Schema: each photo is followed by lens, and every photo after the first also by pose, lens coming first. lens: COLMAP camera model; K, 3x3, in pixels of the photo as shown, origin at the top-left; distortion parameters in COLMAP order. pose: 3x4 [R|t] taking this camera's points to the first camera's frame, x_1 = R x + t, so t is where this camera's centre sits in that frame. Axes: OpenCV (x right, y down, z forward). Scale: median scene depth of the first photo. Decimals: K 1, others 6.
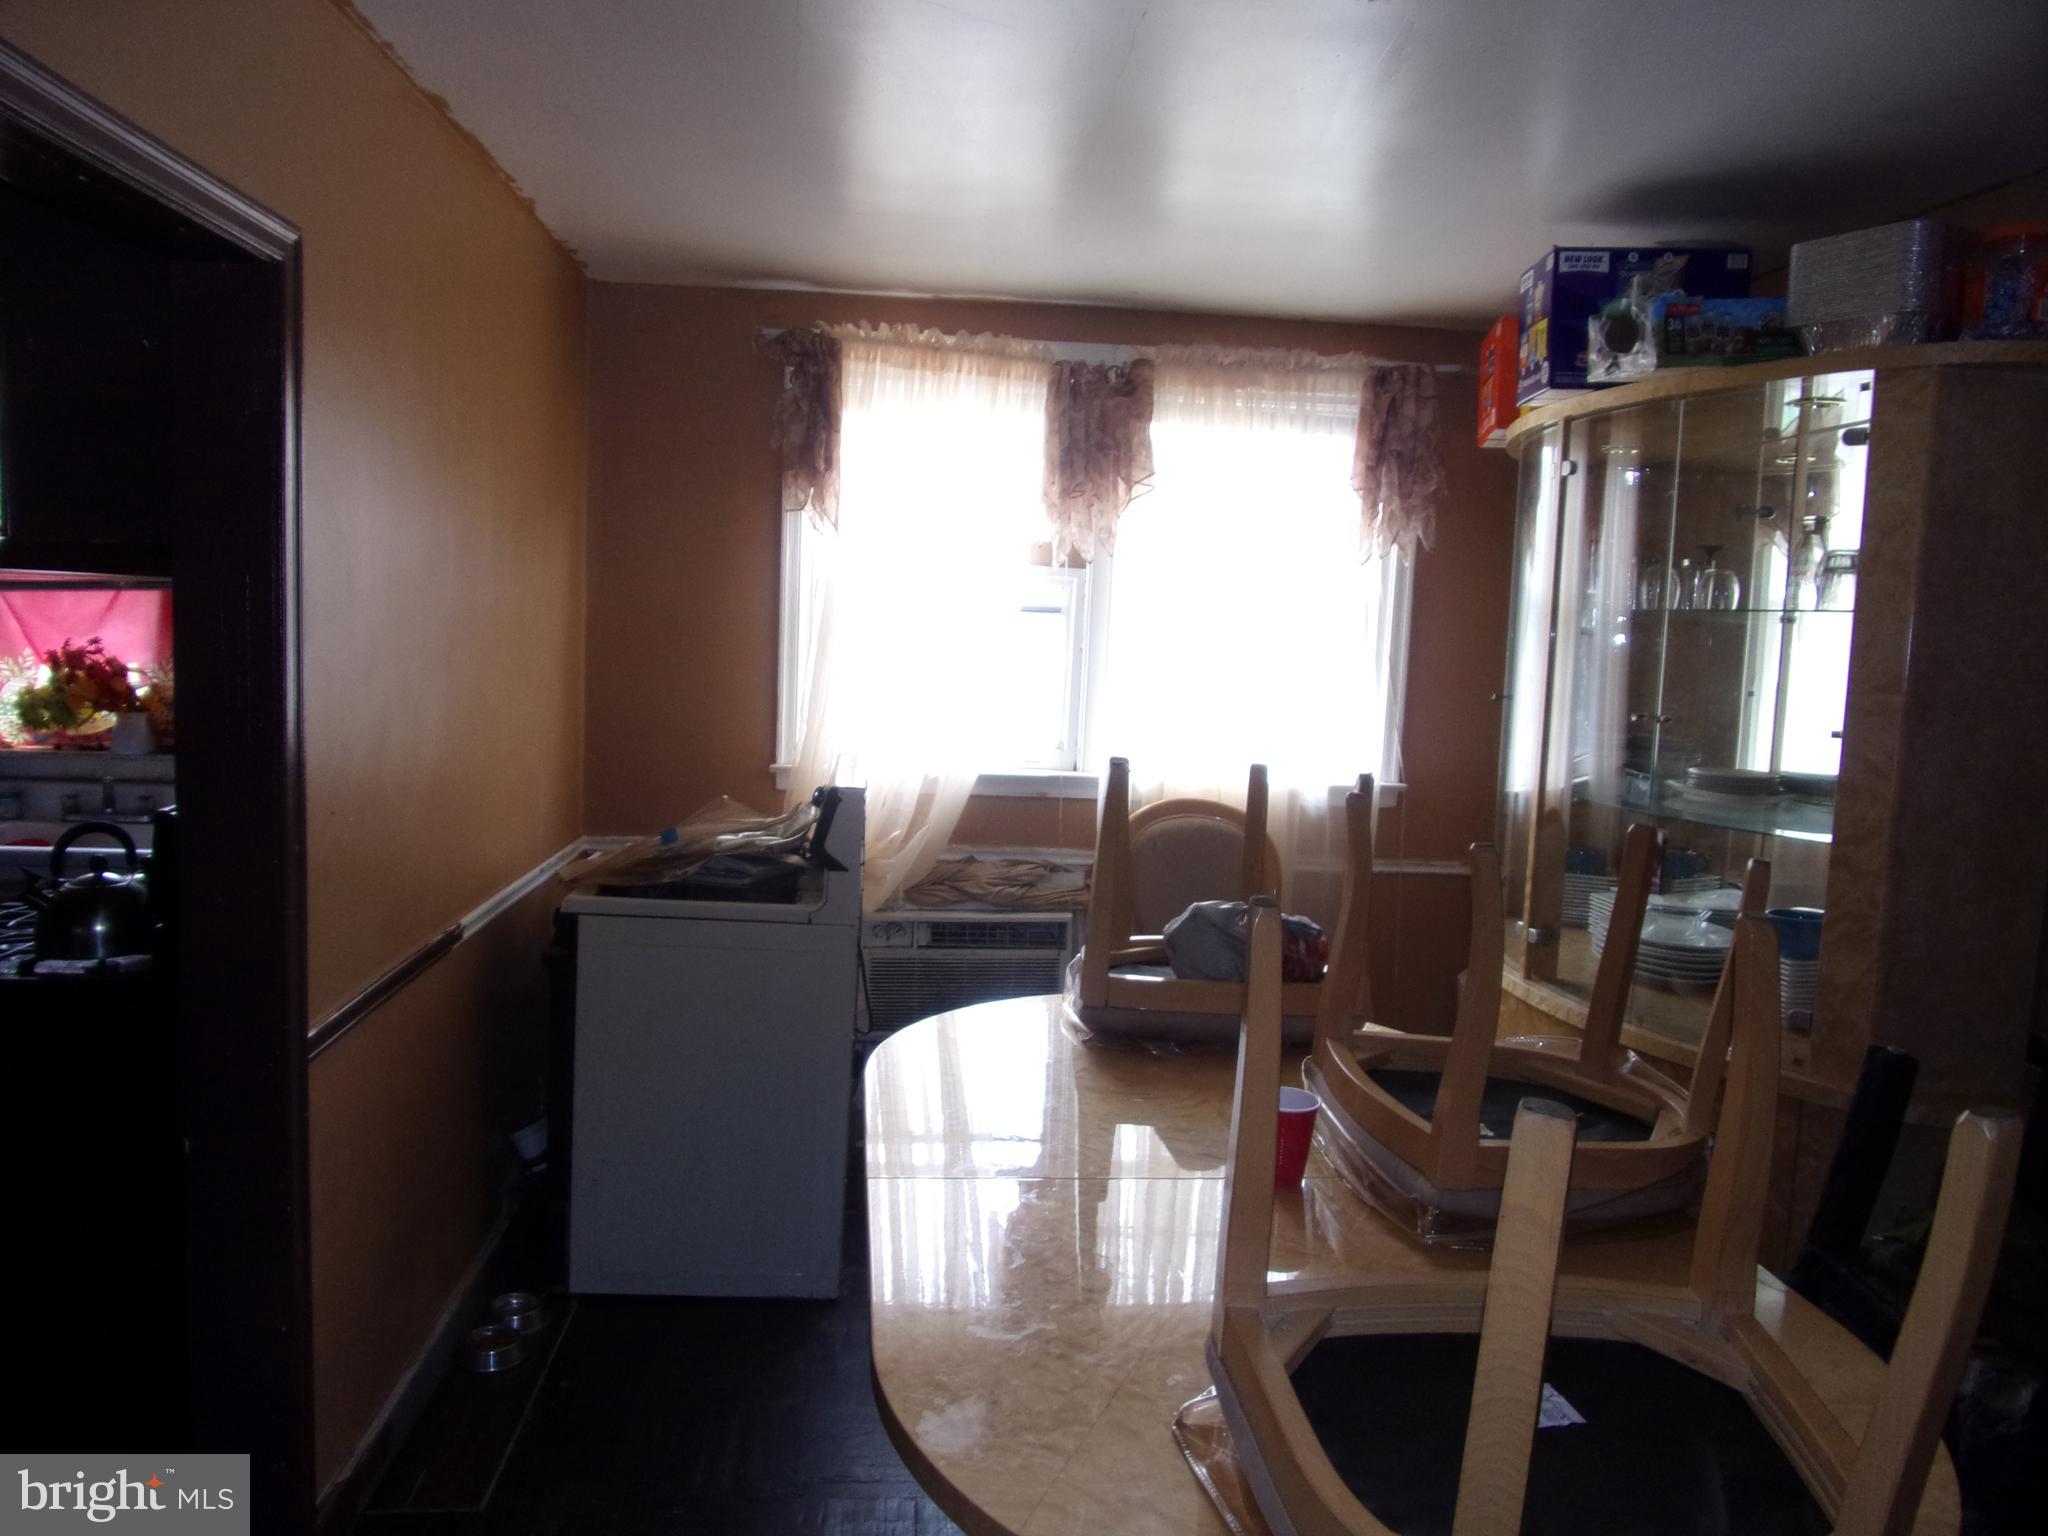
lens RADIAL K [[1453.9, 0, 1012.7], [0, 1453.9, 768.3], [0, 0, 1]] dist [-0.050430, 0.024564]
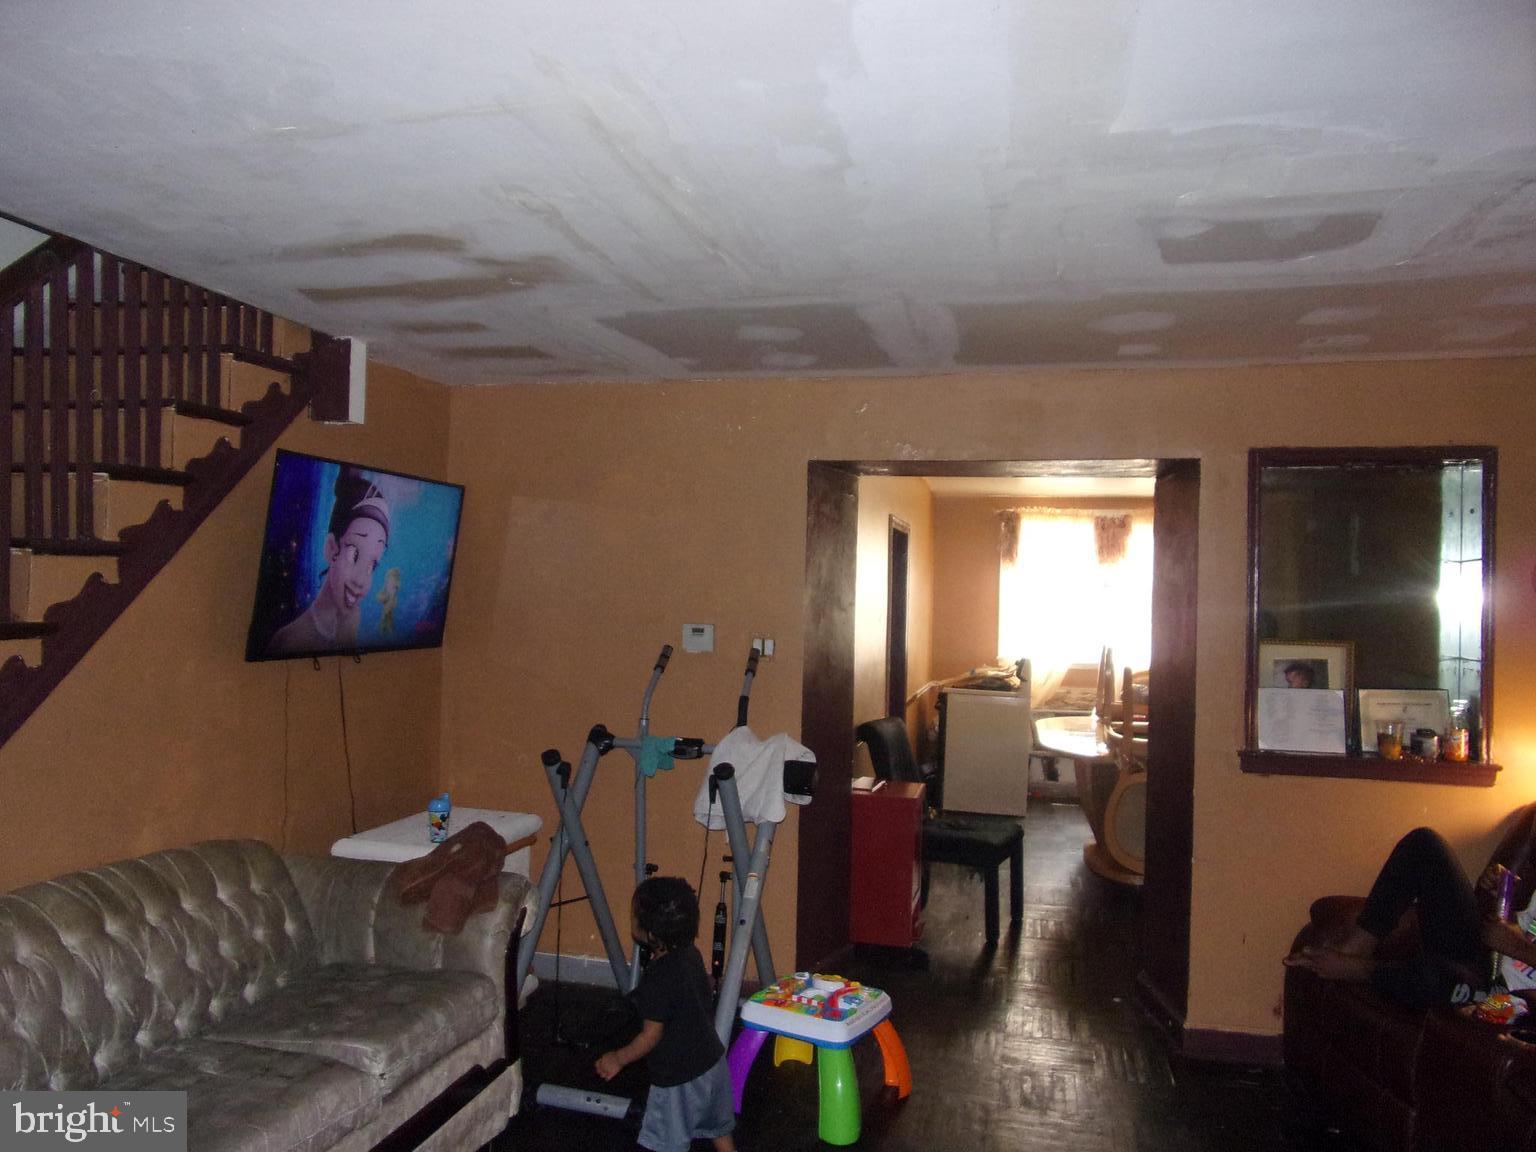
lens RADIAL K [[1090.5, 0, 759.6], [0, 1090.5, 576.2], [0, 0, 1]] dist [-0.050430, 0.024564]
pose [[0.947388, -0.021041, -0.319394, 0.089981], [-0.019304, 0.992265, -0.122628, 0.125048], [0.319504, 0.122342, 0.939654, -1.338294]]
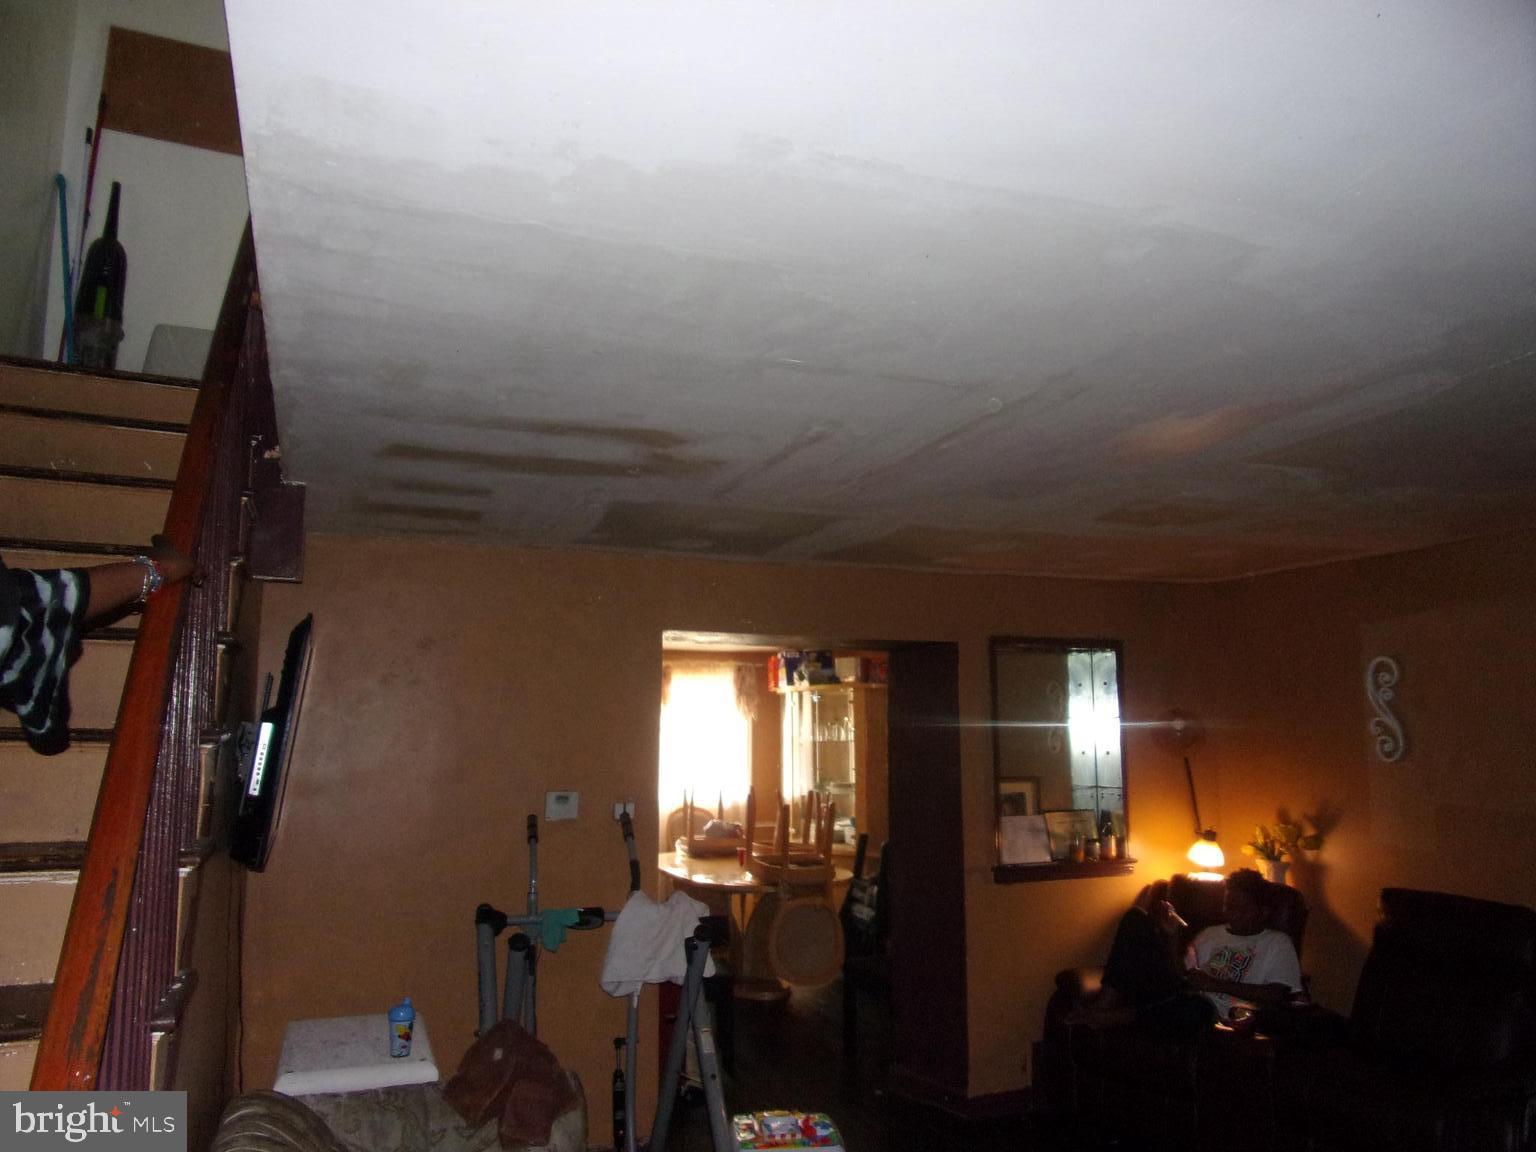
lens RADIAL K [[1090.5, 0, 759.6], [0, 1090.5, 576.2], [0, 0, 1]] dist [-0.050430, 0.024564]
pose [[0.954871, 0.001985, 0.297013, -0.467571], [0.067643, 0.972247, -0.223965, 0.086830], [-0.289215, 0.233949, 0.928236, -1.456259]]
